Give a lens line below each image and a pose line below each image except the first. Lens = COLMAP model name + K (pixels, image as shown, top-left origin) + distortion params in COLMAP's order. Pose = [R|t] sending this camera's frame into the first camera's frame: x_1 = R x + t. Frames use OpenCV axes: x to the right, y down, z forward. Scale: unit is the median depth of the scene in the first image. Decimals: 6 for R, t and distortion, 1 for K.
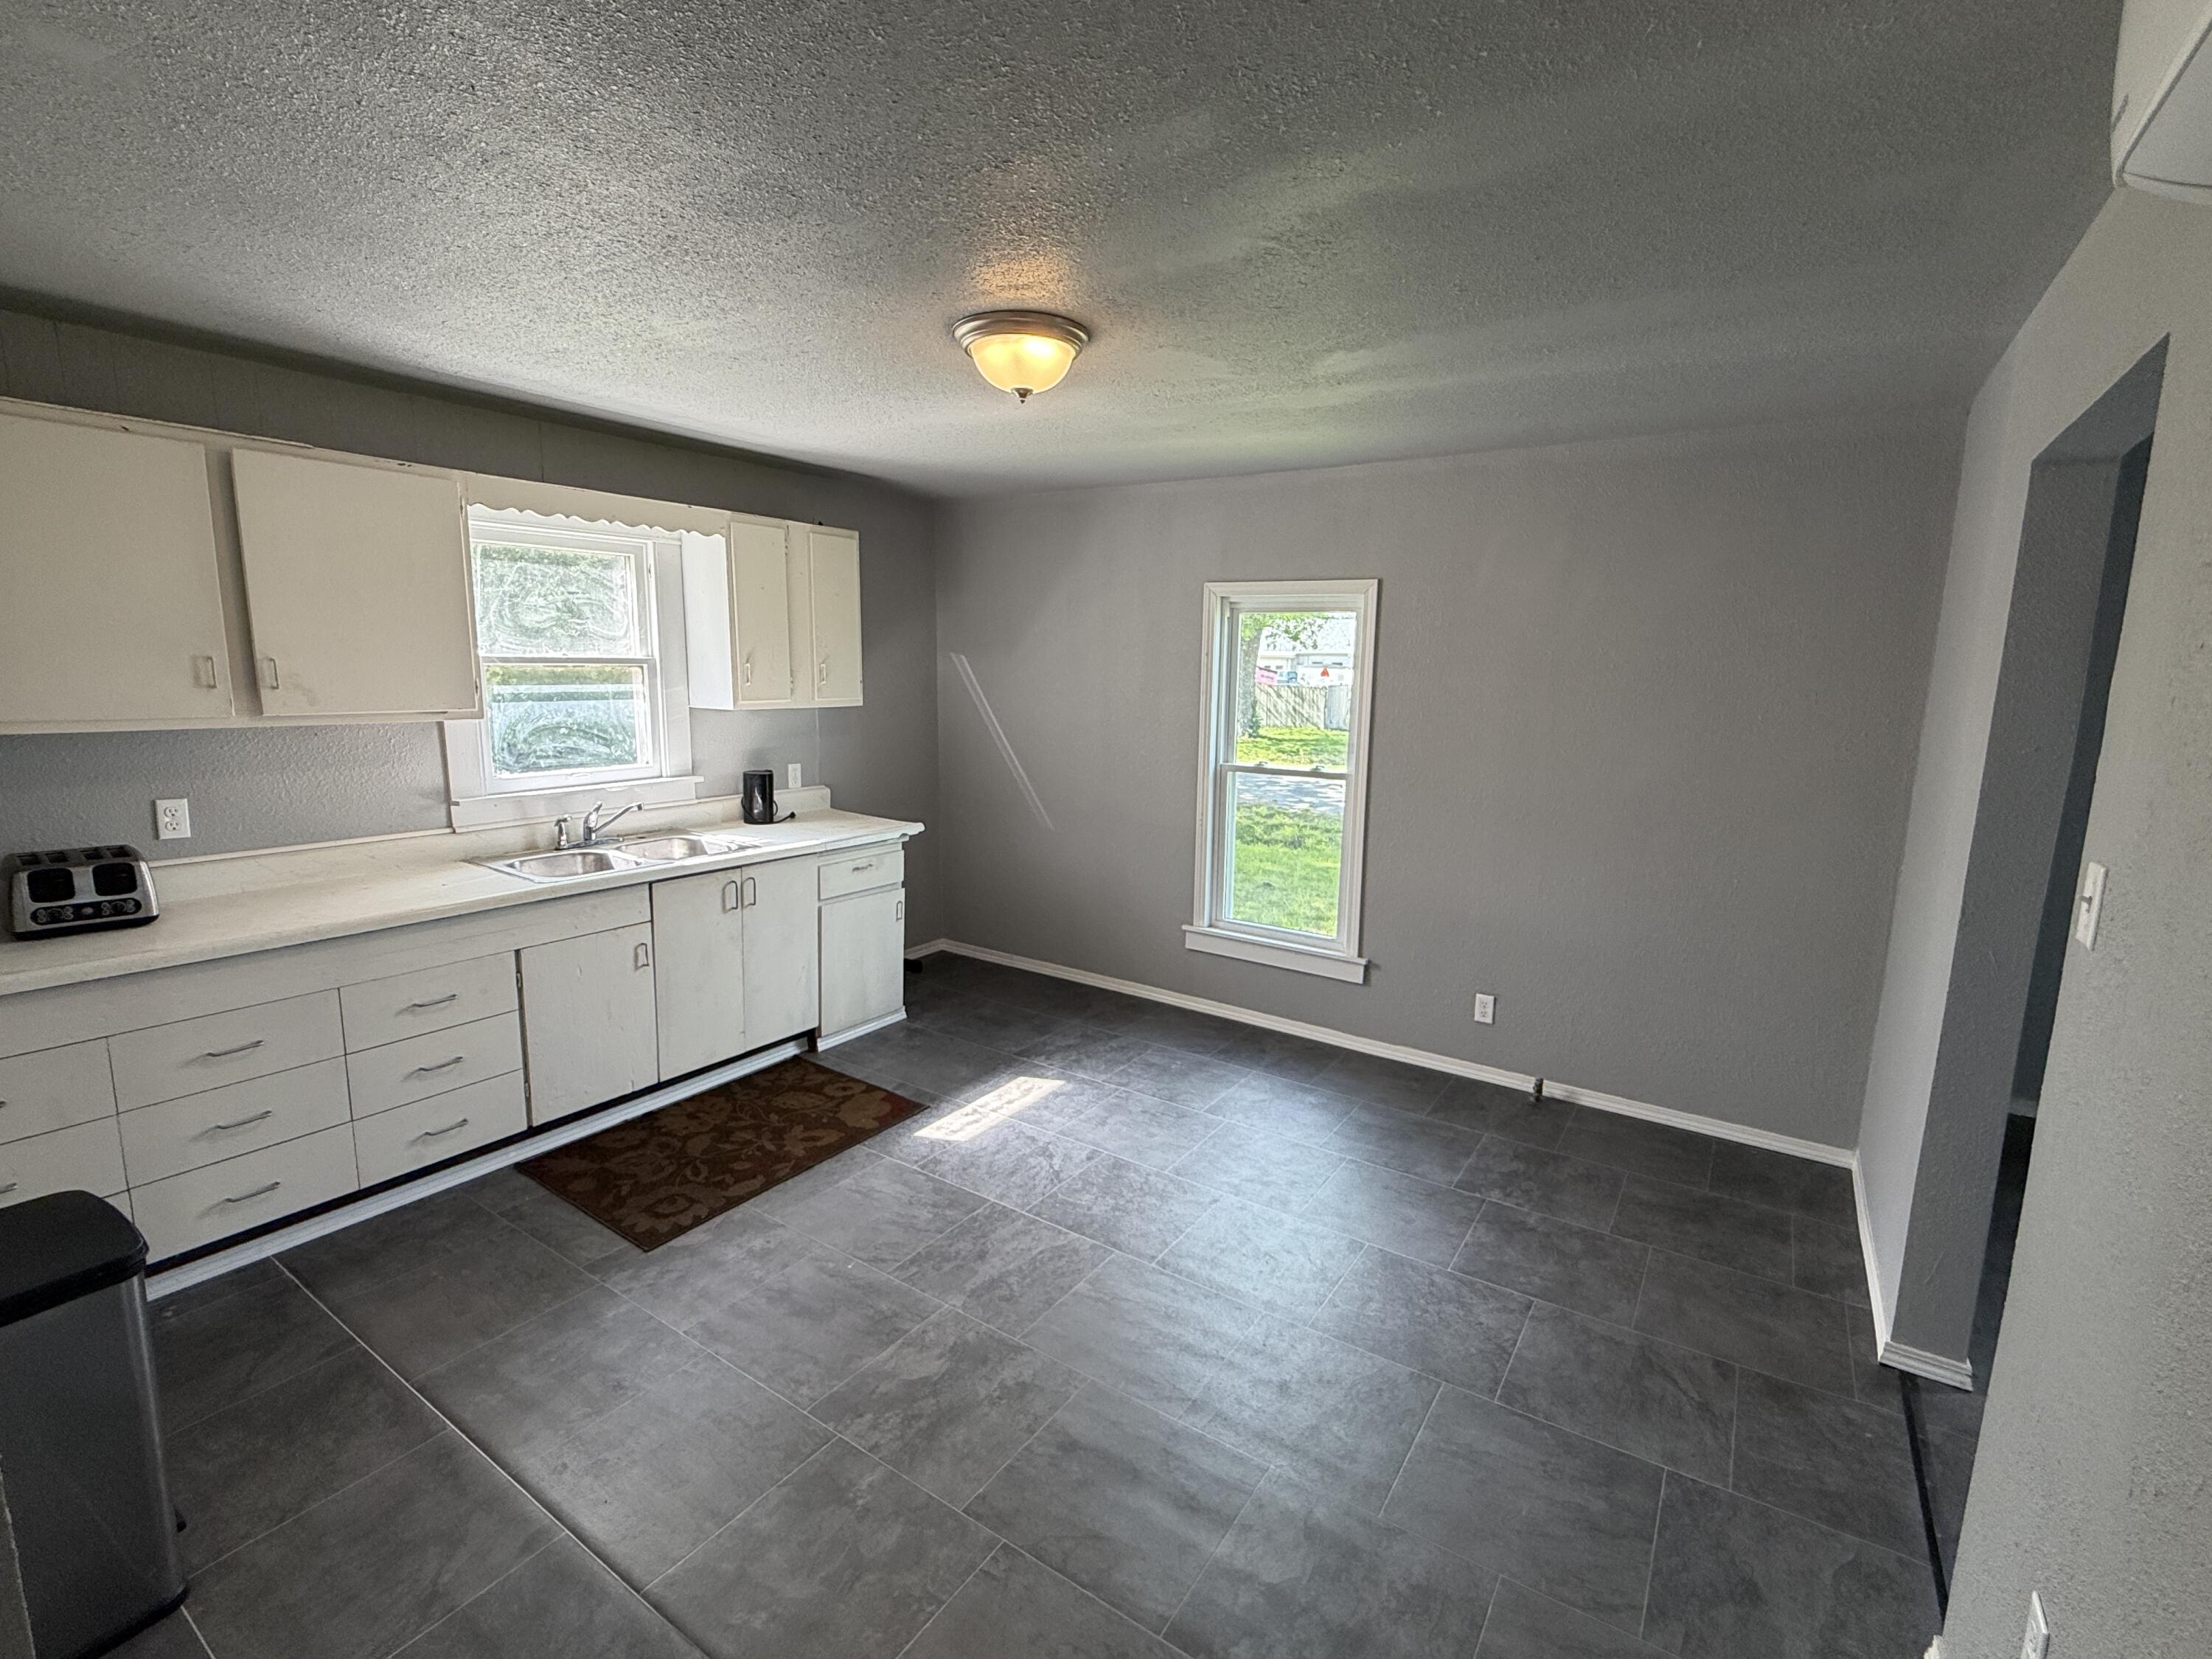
lens RADIAL K [[1003.4, 0, 1110.7], [0, 1003.4, 830.7], [0, 0, 1]] dist [-0.001902, -0.000257]
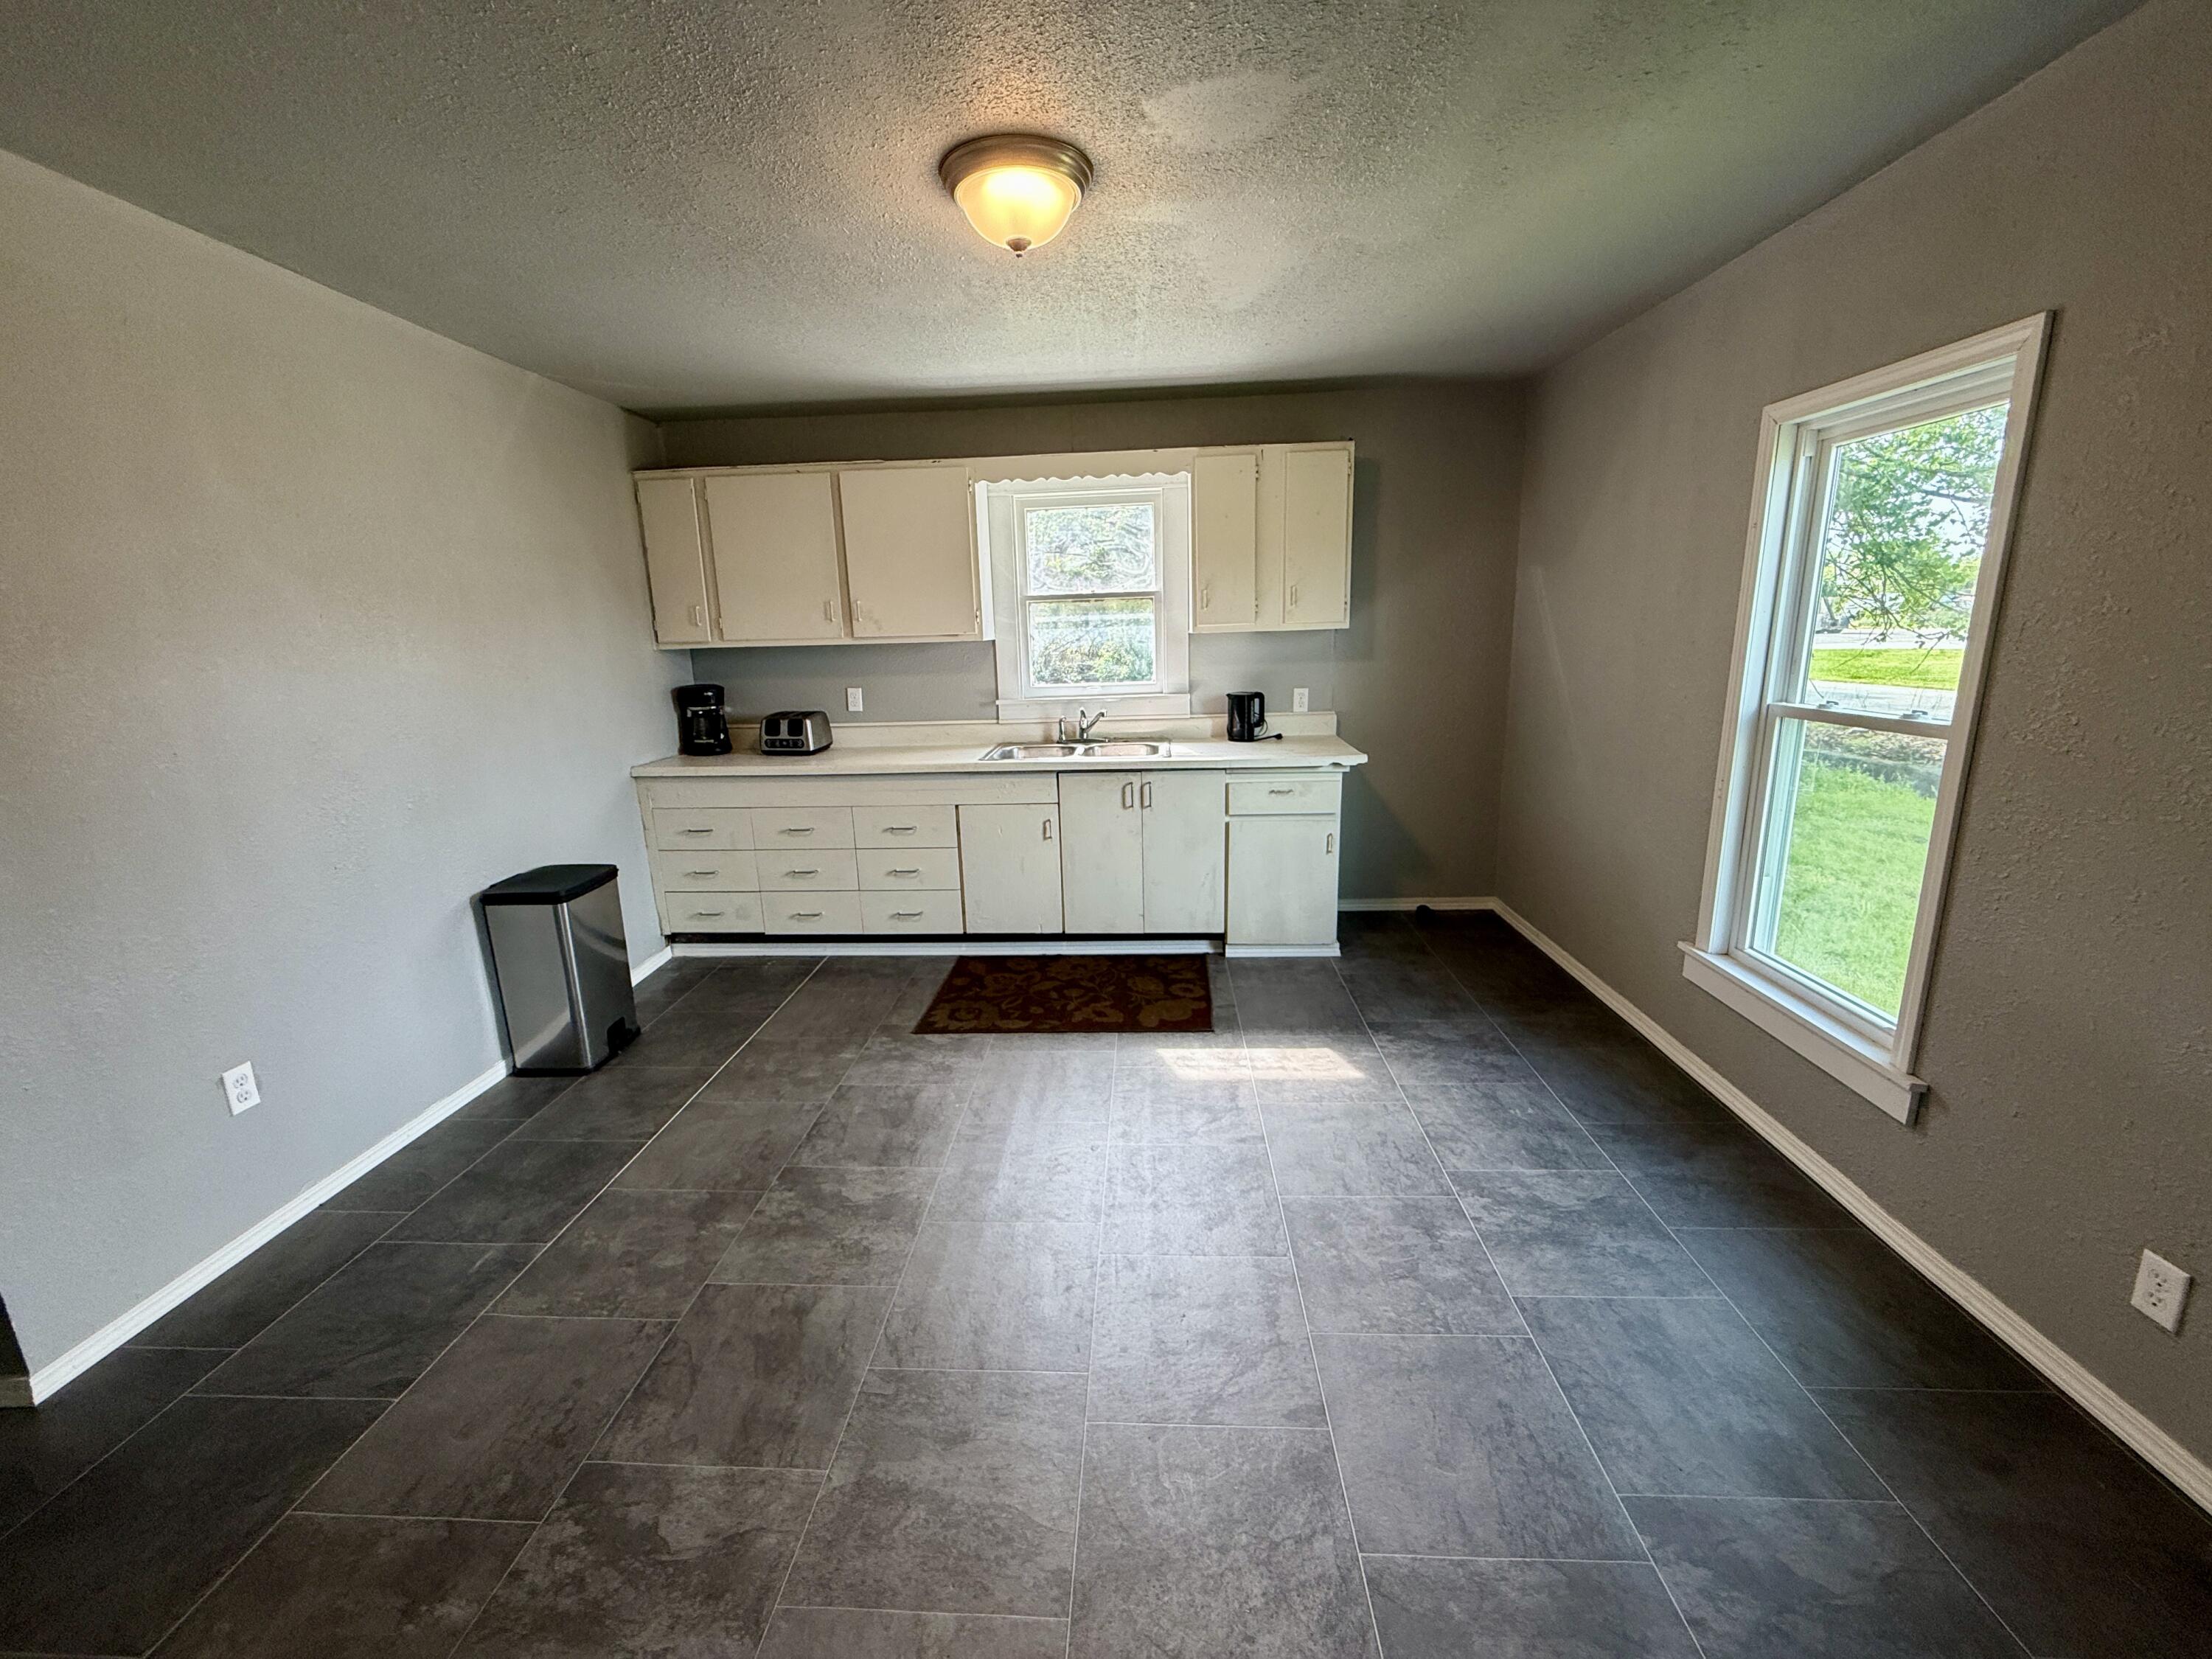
lens RADIAL K [[883.2, 0, 1099.5], [0, 883.2, 831.4], [0, 0, 1]] dist [0.000275, -0.000115]
pose [[0.504474, 0.160224, -0.848430, 0.507763], [-0.104584, 0.986736, 0.124157, -0.017323], [0.857069, 0.026098, 0.514540, 0.483944]]
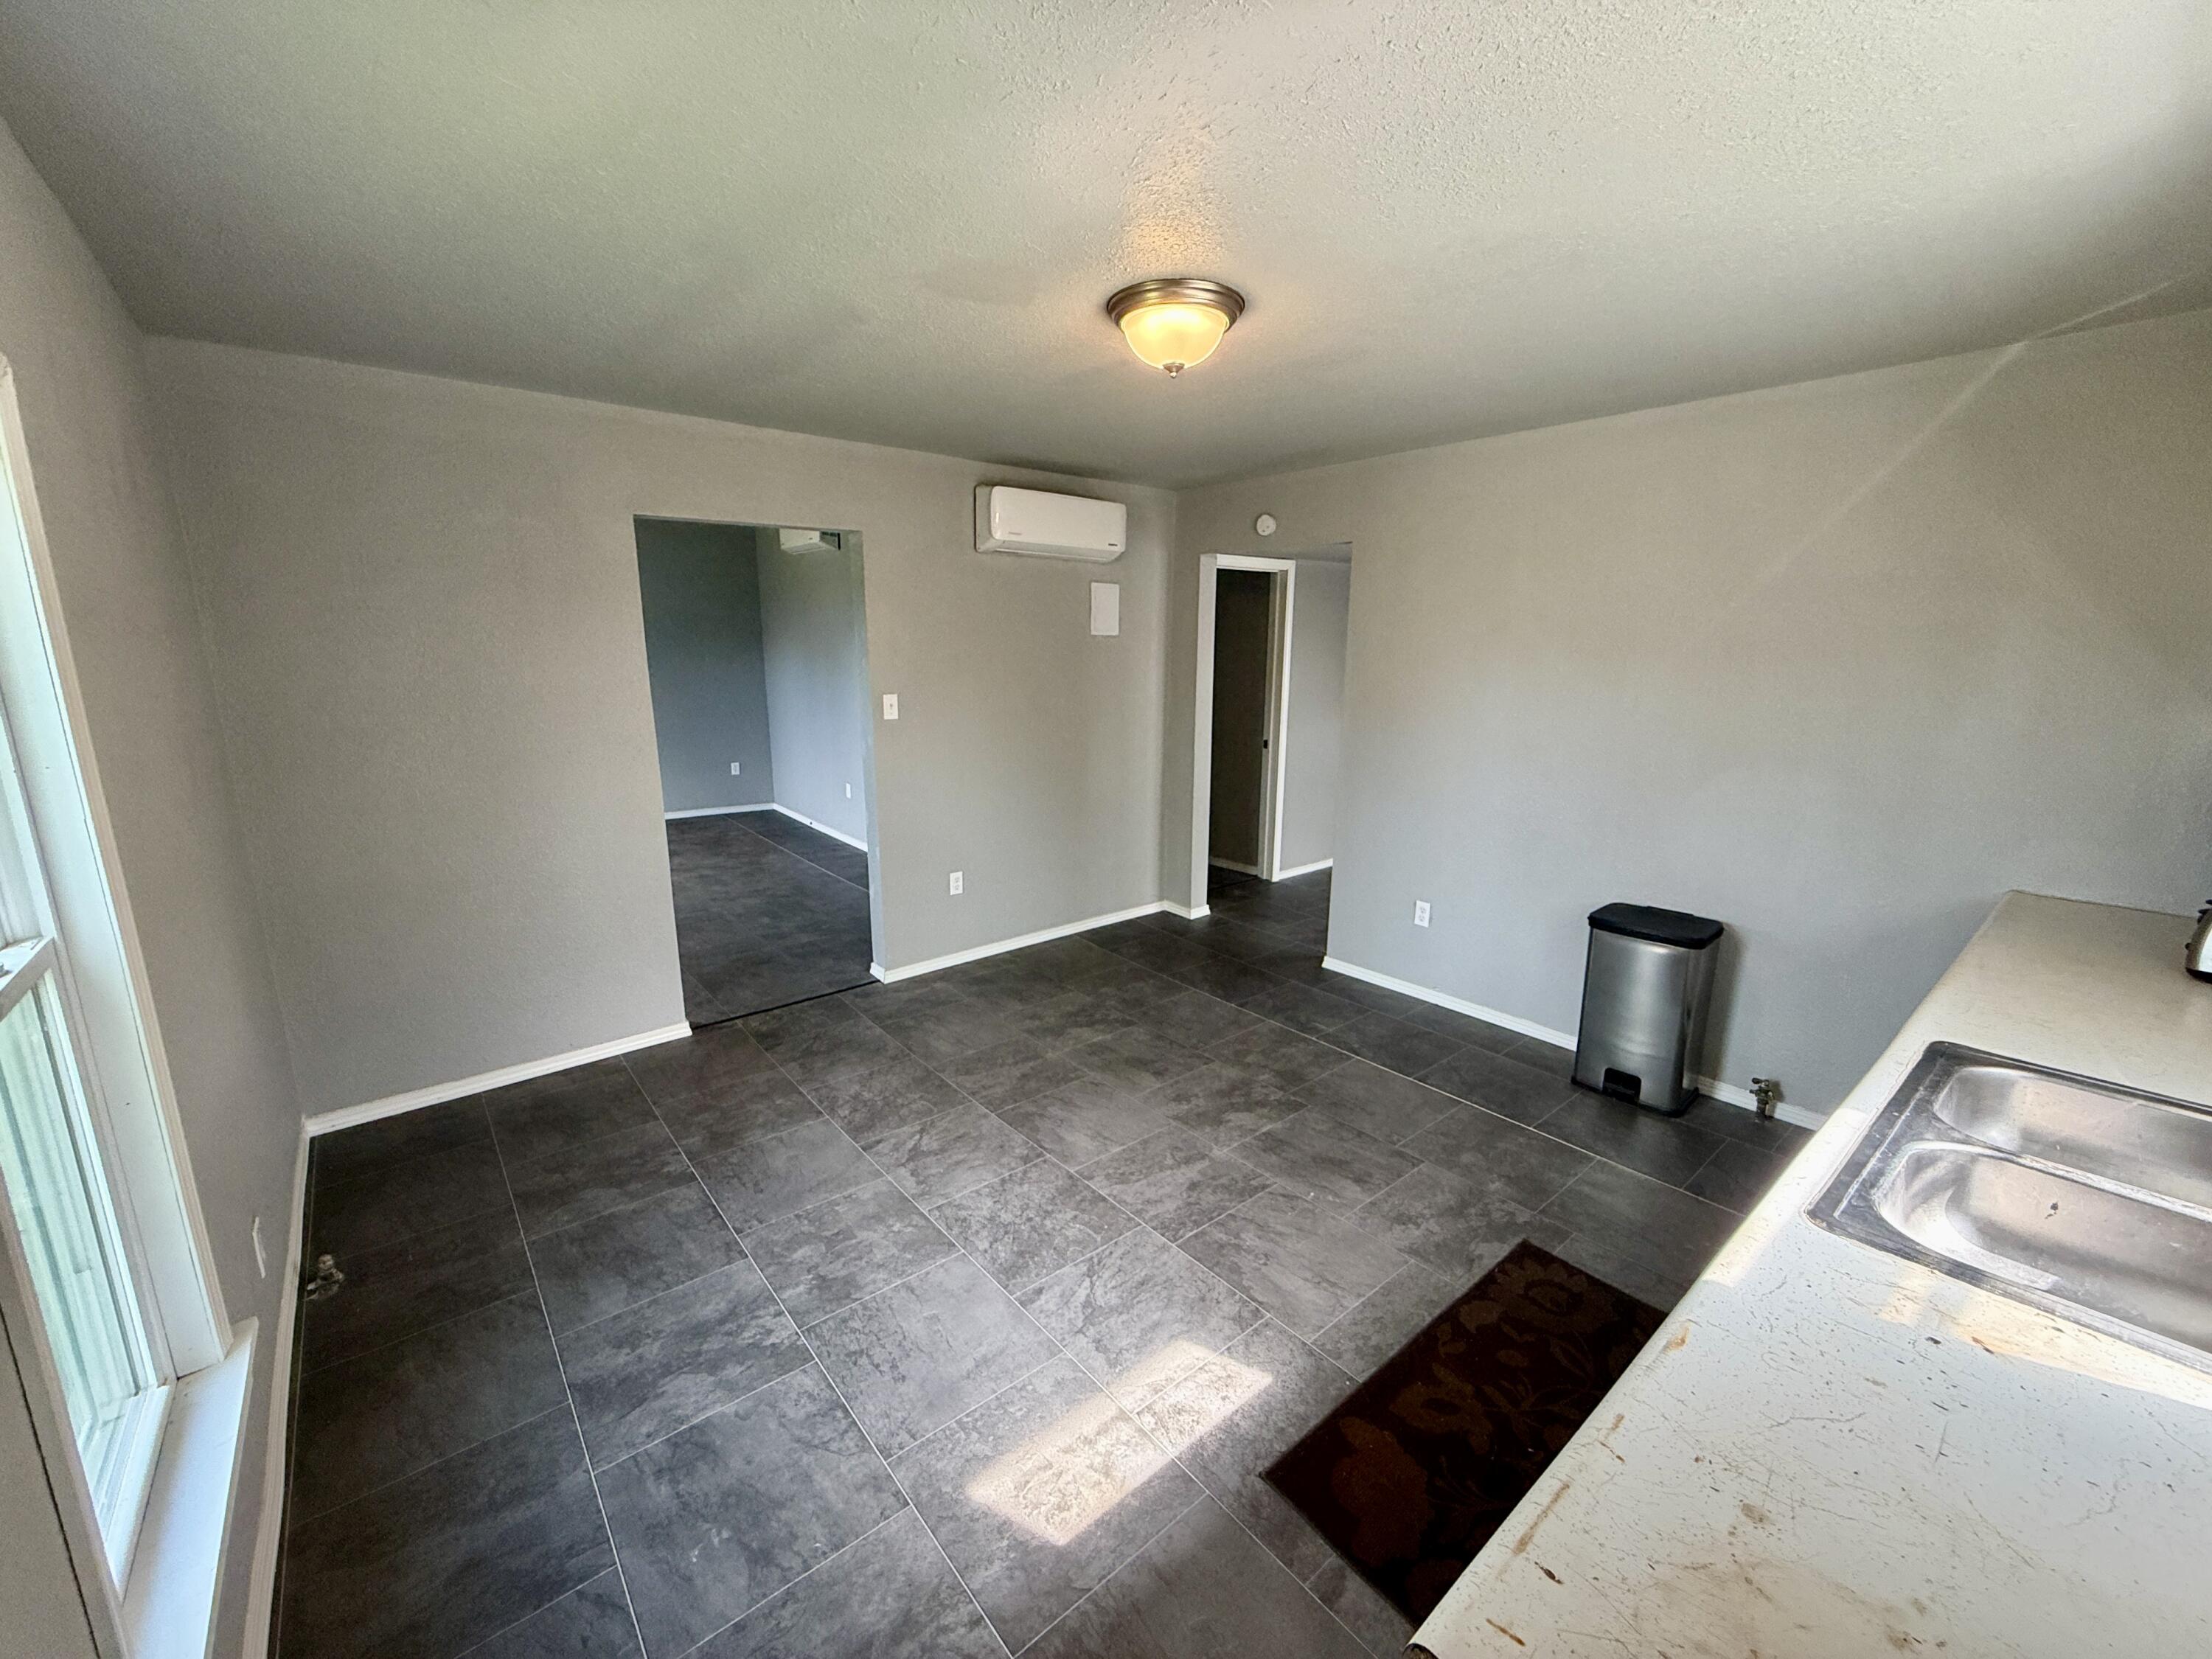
lens RADIAL K [[883.2, 0, 1099.5], [0, 883.2, 831.4], [0, 0, 1]] dist [0.000275, -0.000115]
pose [[-0.956470, -0.082272, 0.279995, -0.218937], [0.025587, 0.932103, 0.361288, -0.233827], [-0.290708, 0.352725, -0.889423, 1.425685]]
